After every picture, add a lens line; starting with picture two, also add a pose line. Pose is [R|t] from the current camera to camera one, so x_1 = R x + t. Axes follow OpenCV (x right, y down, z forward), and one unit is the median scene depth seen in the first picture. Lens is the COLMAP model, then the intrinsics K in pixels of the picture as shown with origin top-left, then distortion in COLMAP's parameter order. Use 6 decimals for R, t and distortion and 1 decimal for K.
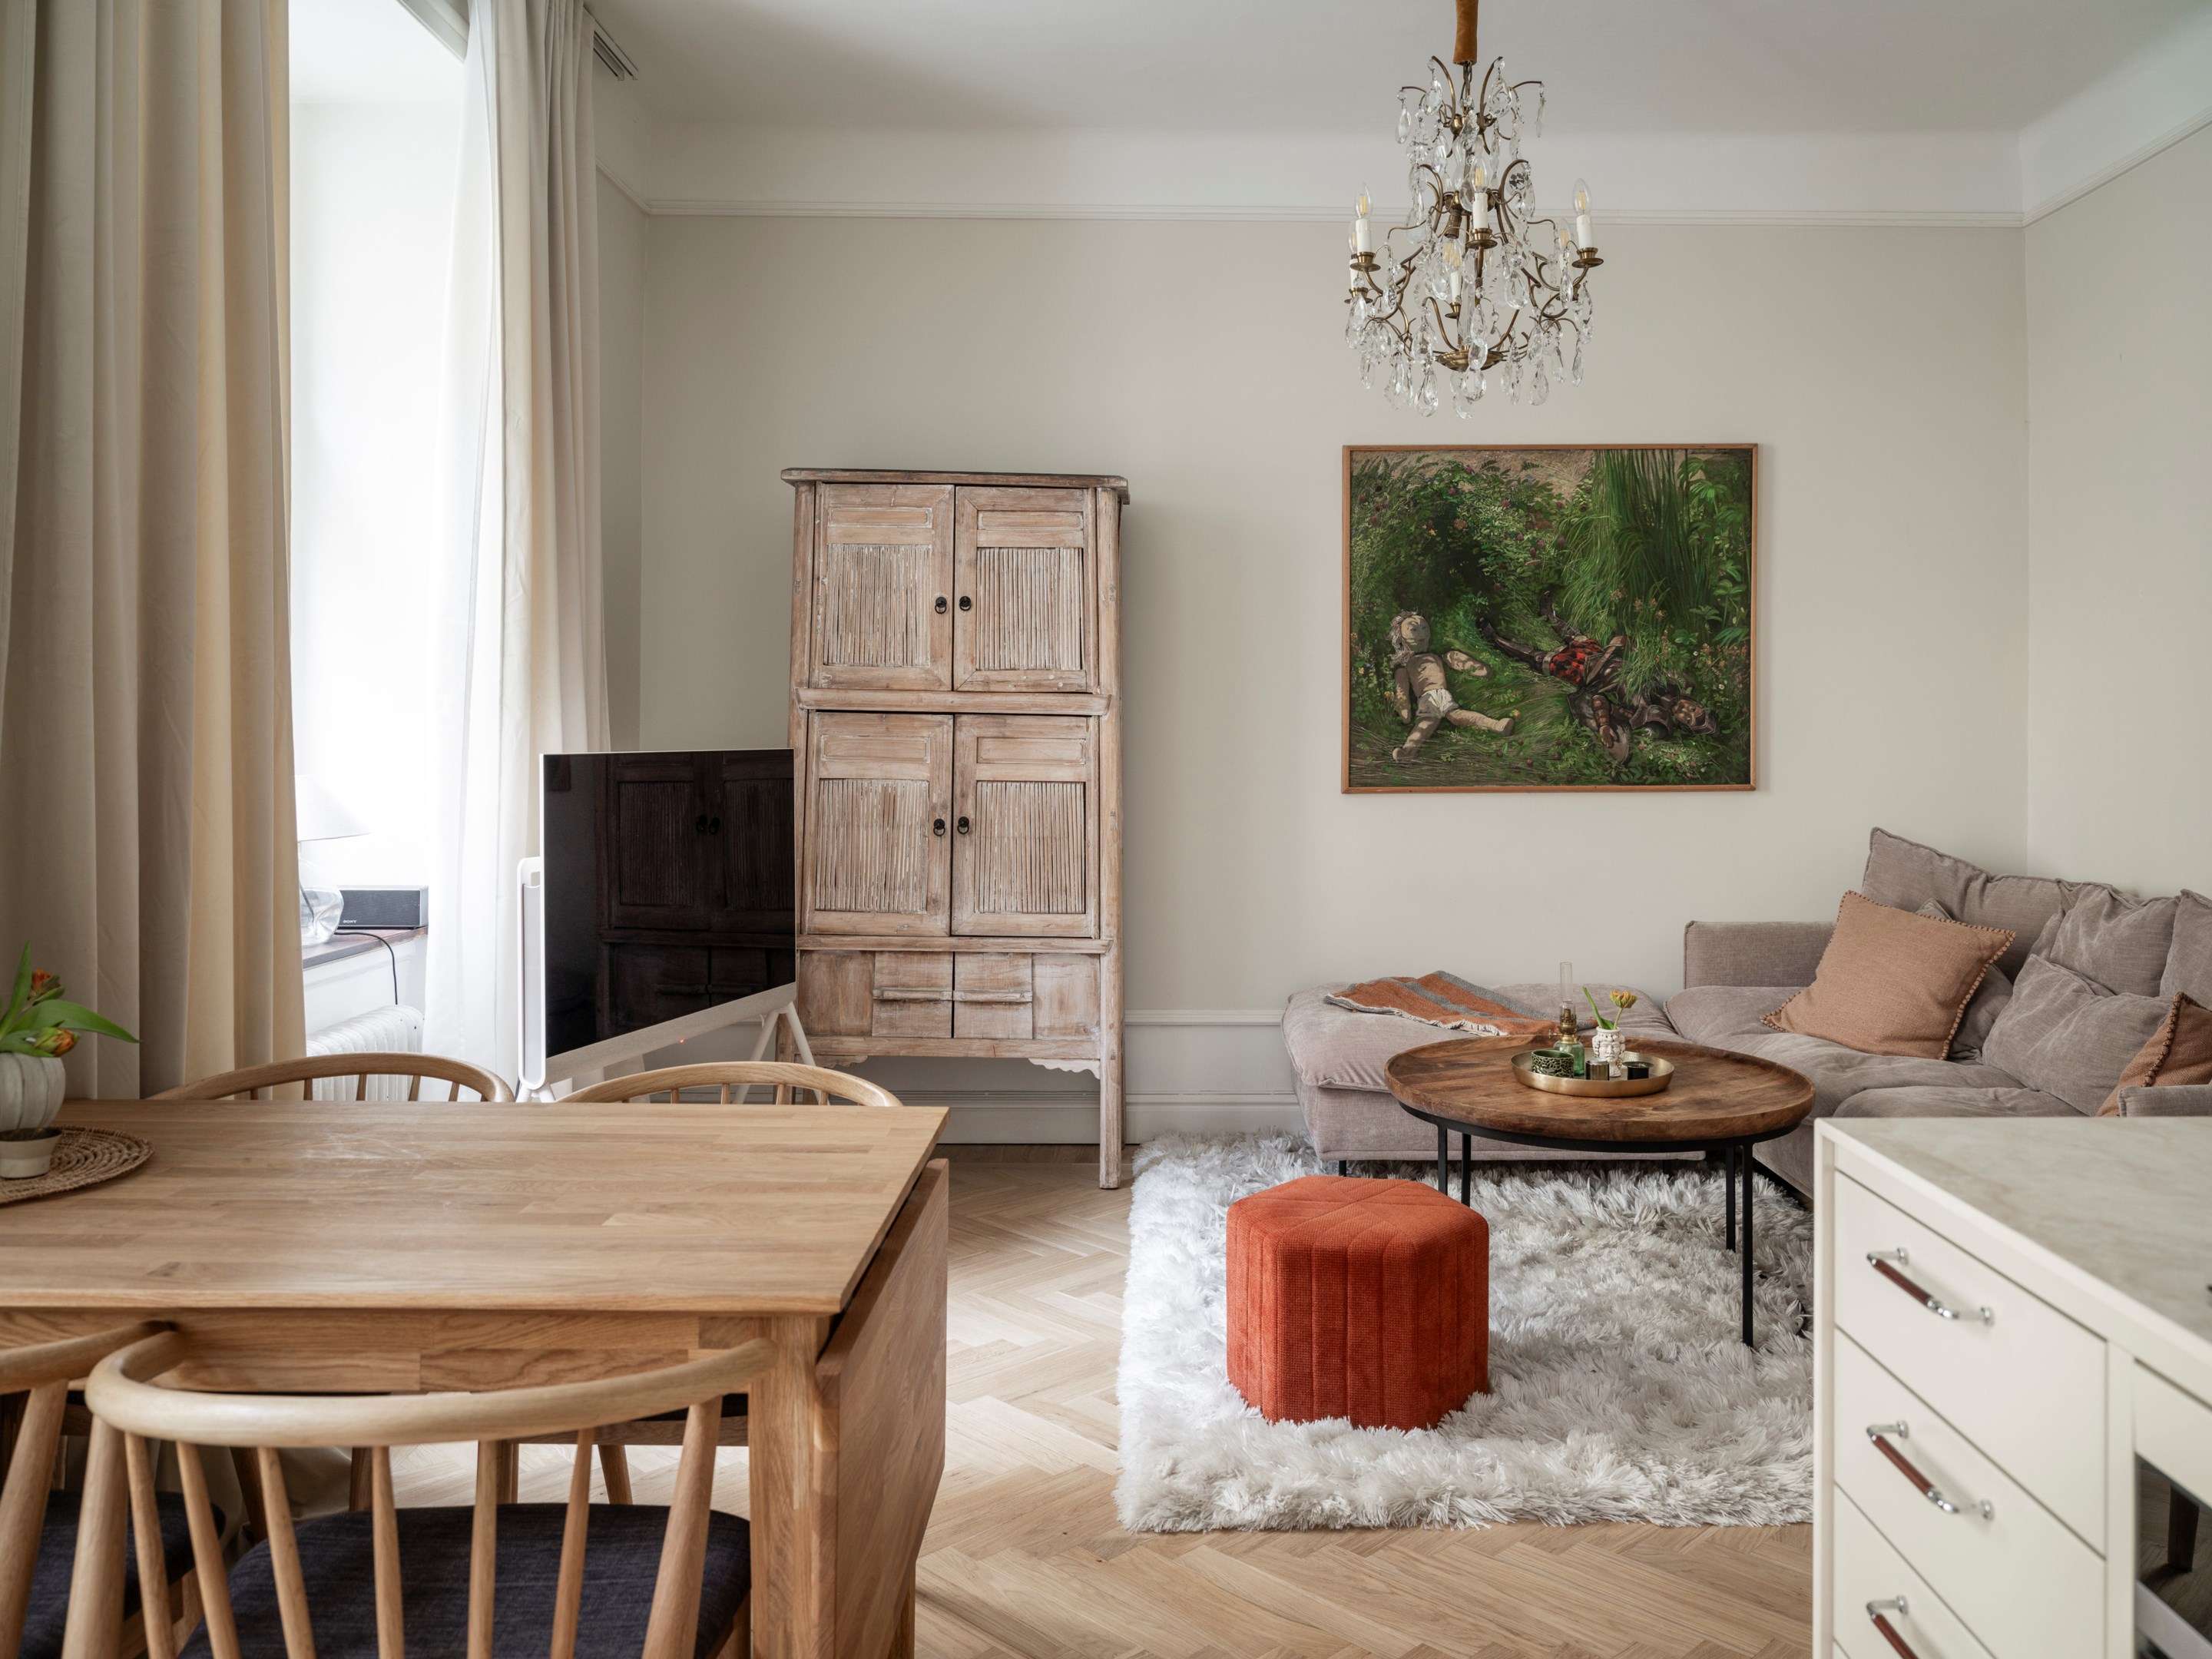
lens RADIAL K [[1728.0, 0, 1213.2], [0, 1728.0, 724.2], [0, 0, 1]] dist [0.004944, -0.006225]
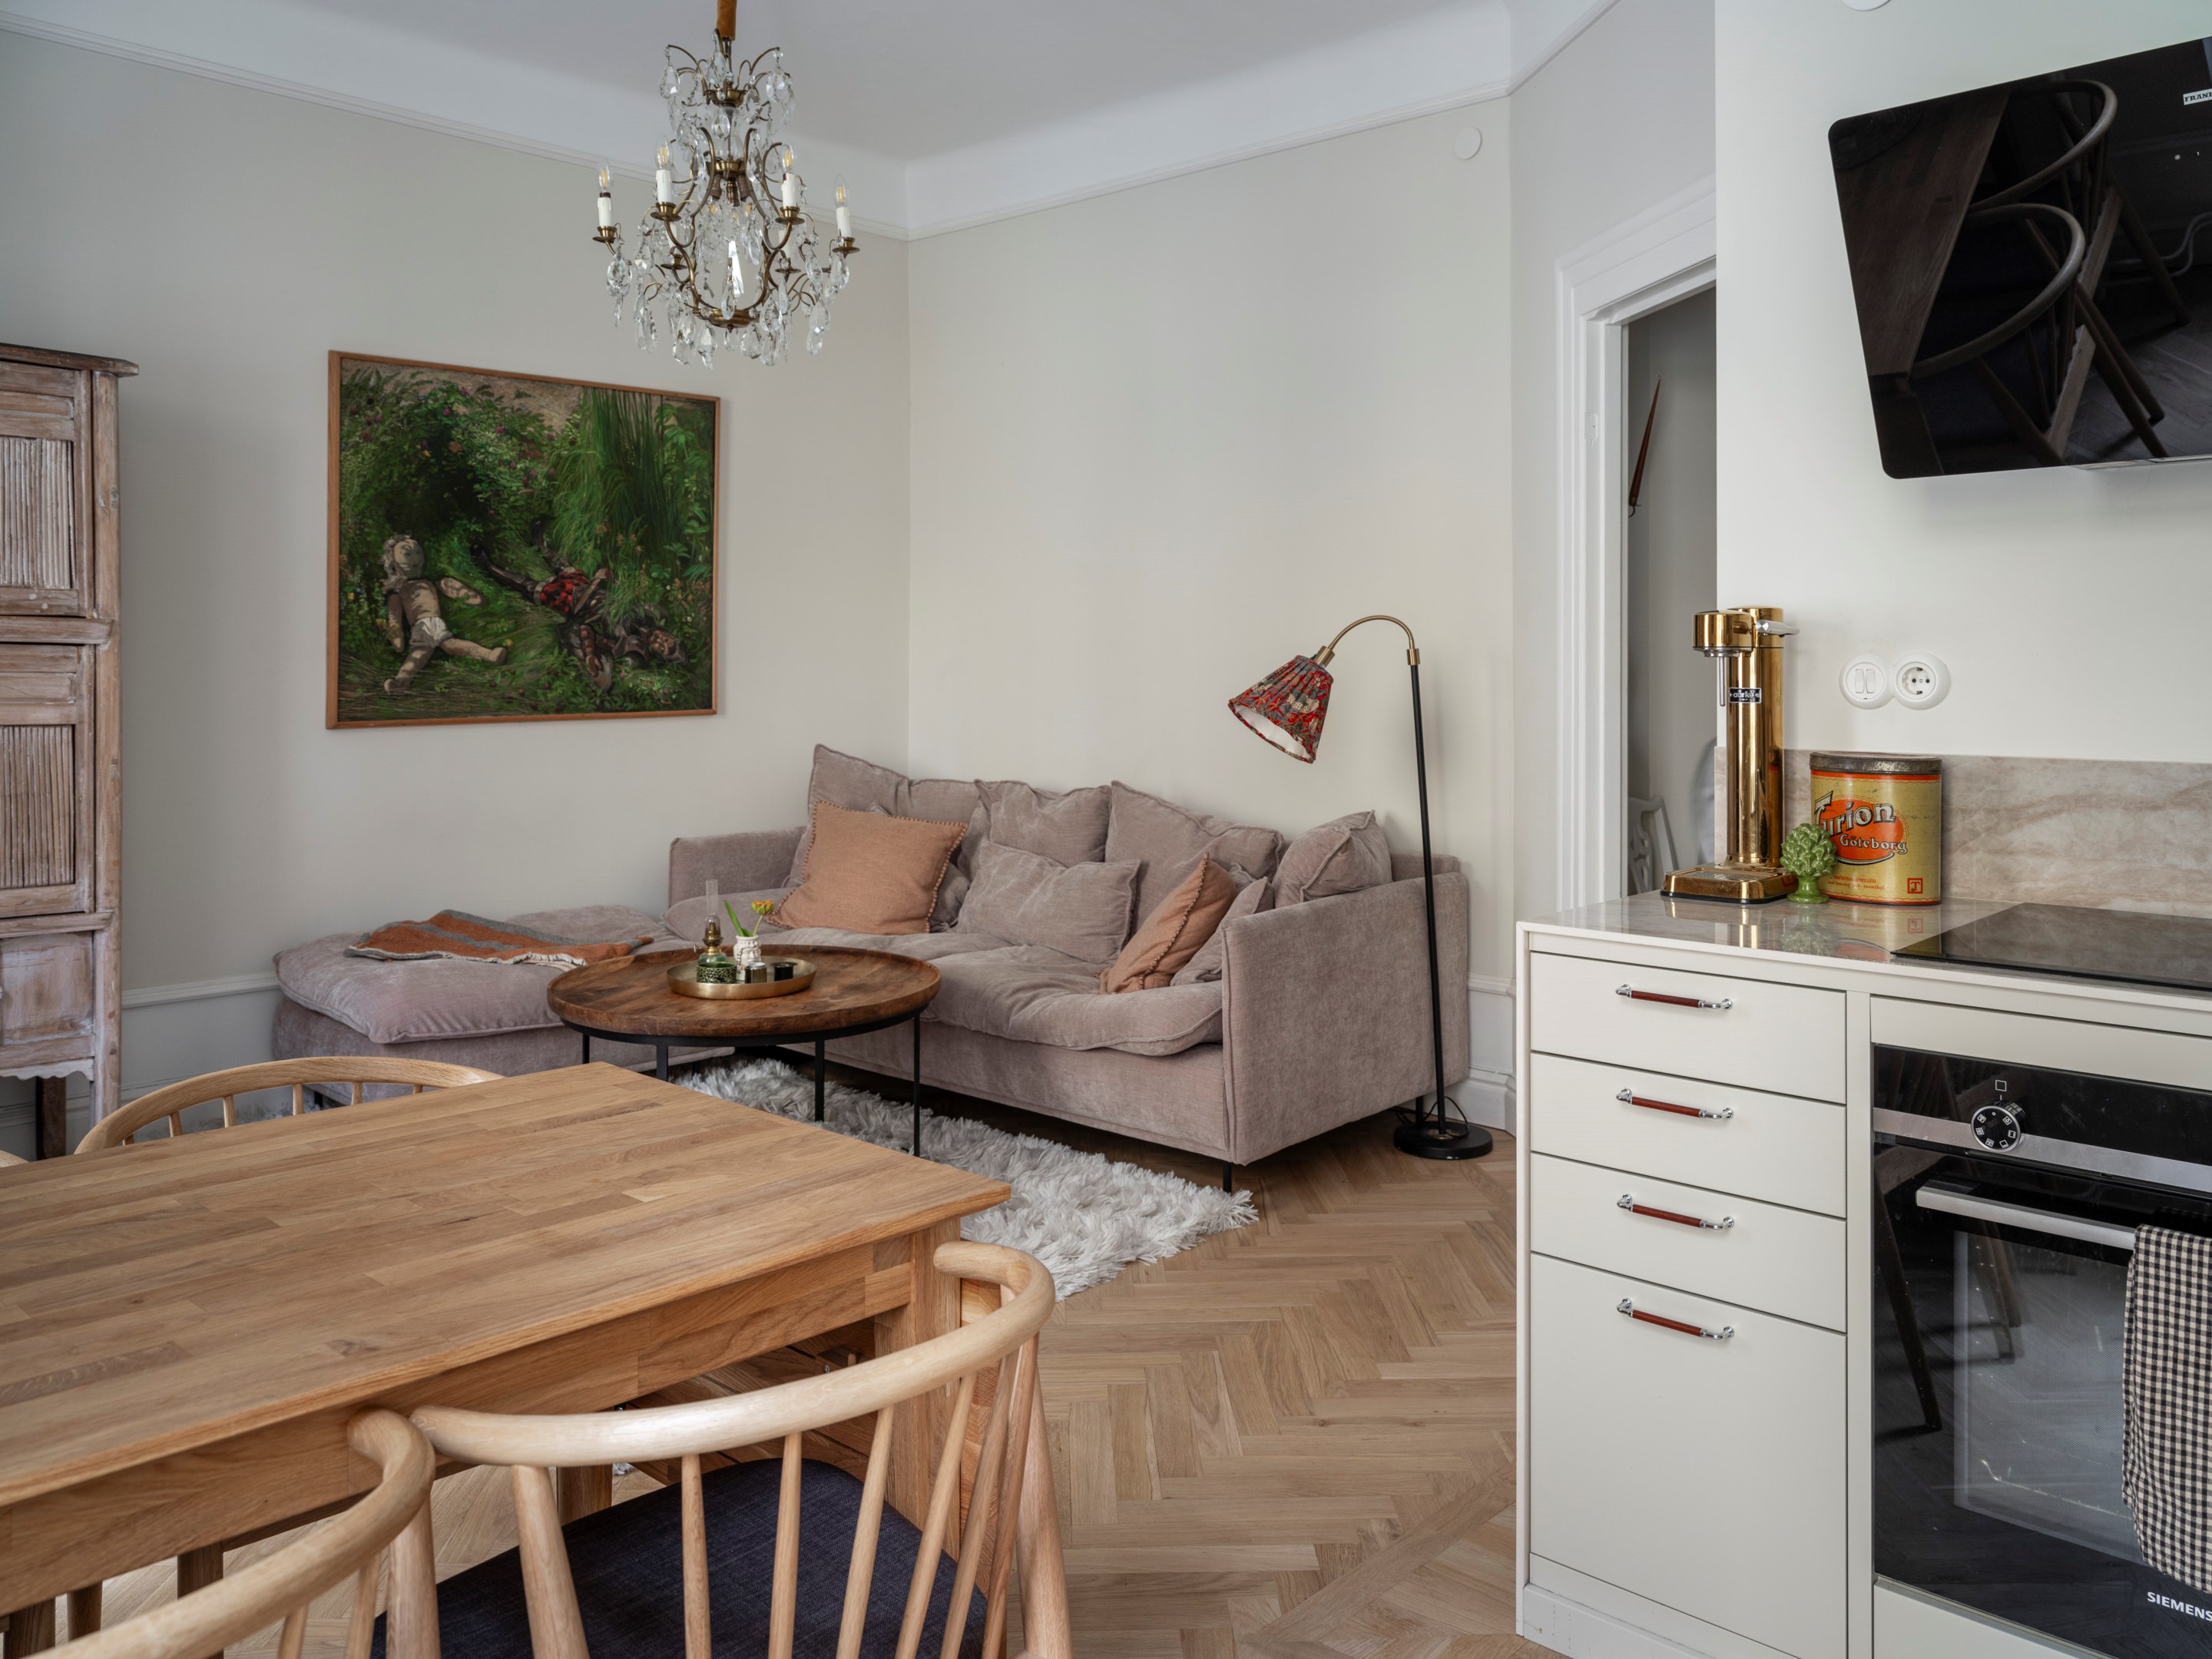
lens RADIAL K [[1729.1, 0, 1151.3], [0, 1729.1, 646.3], [0, 0, 1]] dist [0.010424, 0.007104]
pose [[0.689647, 0.003789, 0.724136, -0.291308], [-0.004564, 0.999989, -0.000886, -0.005127], [-0.724131, -0.002694, 0.689657, 0.047822]]
